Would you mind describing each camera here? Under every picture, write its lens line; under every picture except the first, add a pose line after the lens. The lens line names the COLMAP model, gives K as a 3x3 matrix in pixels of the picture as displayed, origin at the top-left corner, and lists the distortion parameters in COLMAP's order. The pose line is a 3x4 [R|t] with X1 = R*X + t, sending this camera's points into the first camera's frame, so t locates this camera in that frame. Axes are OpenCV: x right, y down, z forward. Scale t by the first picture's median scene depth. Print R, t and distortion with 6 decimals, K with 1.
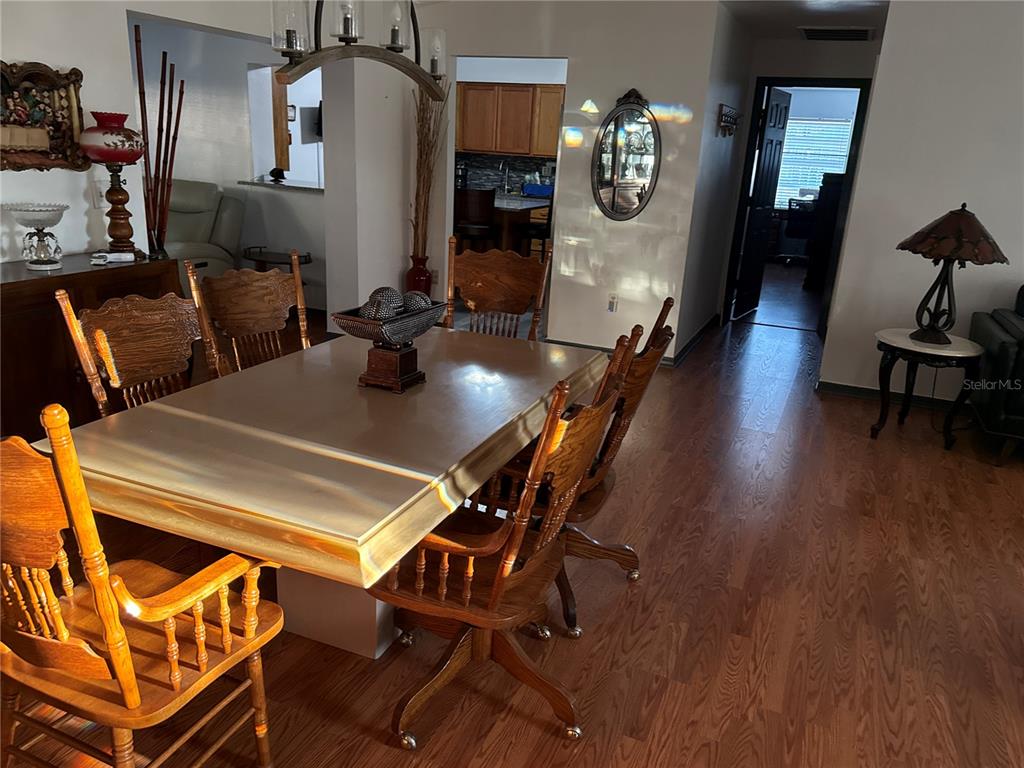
lens RADIAL K [[776.6, 0, 500.5], [0, 776.6, 417.8], [0, 0, 1]] dist [0.032779, -0.019566]
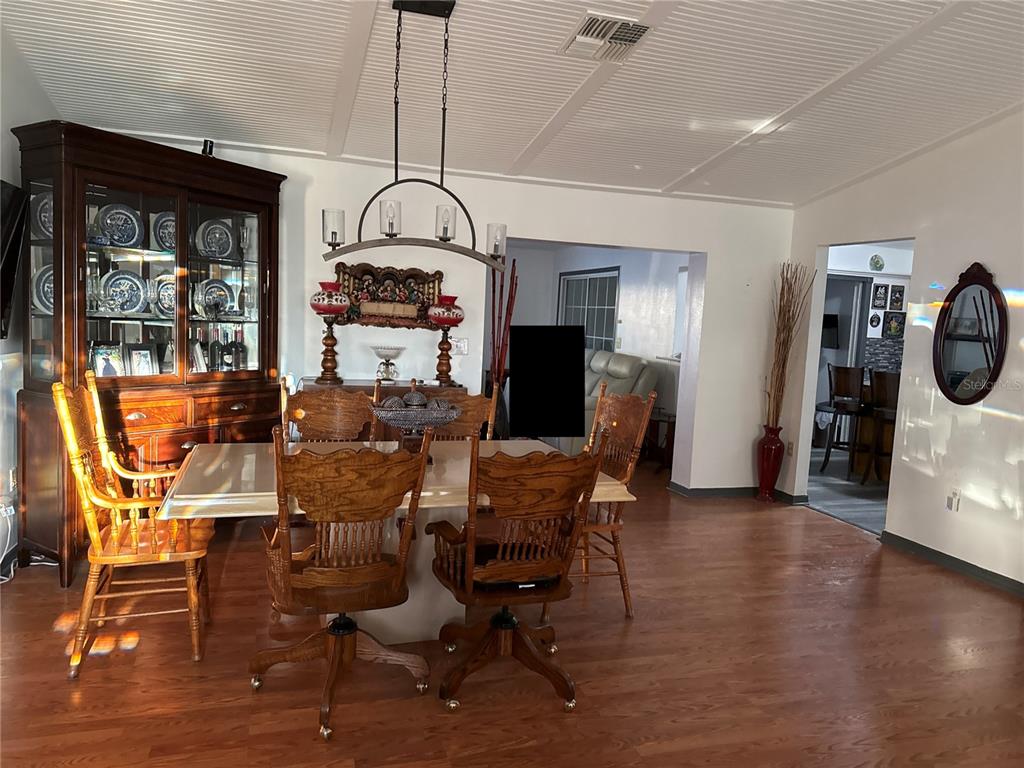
lens RADIAL K [[731.6, 0, 514.0], [0, 731.6, 384.6], [0, 0, 1]] dist [0.041313, -0.060406]
pose [[0.667699, 0.058351, -0.742141, 0.710860], [-0.270136, 0.947962, -0.168506, -0.002714], [0.693690, 0.312990, 0.648716, 0.185300]]
